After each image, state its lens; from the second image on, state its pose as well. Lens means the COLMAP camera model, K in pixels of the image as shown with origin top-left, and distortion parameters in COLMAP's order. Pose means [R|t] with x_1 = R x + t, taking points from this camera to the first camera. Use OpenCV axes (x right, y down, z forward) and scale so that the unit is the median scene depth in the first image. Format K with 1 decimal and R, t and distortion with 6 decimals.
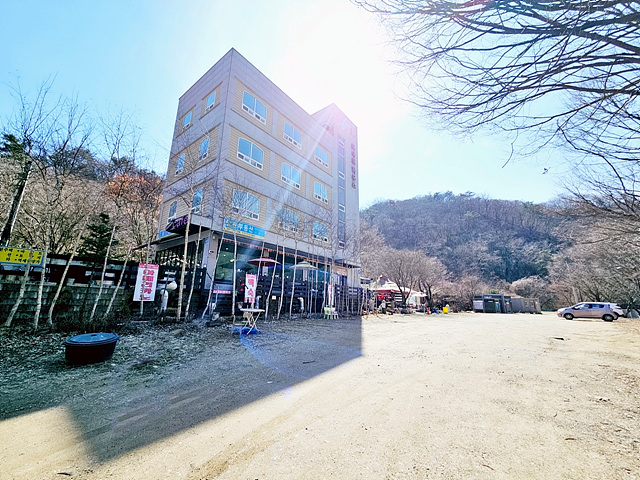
lens RADIAL K [[260.8, 0, 320.0], [0, 260.8, 240.0], [0, 0, 1]] dist [-0.001240, 0.000316]
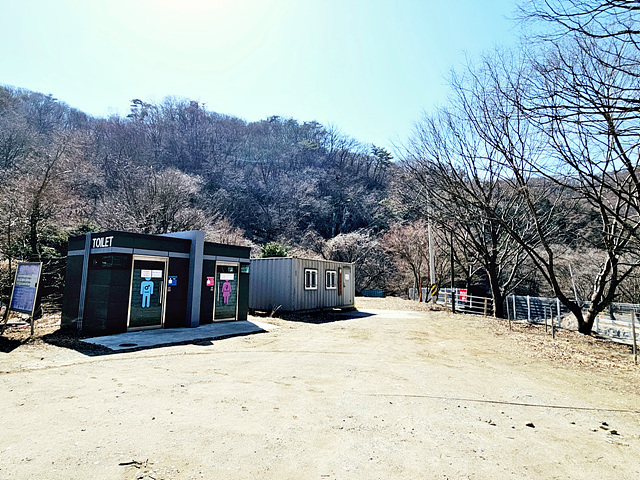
lens RADIAL K [[340.7, 0, 320.0], [0, 340.7, 240.0], [0, 0, 1]] dist [0.000590, -0.000224]
pose [[0.863815, 0.057941, 0.500466, 0.583317], [-0.122868, 0.987599, 0.097736, 0.157516], [-0.488596, -0.145917, 0.860222, 0.651417]]
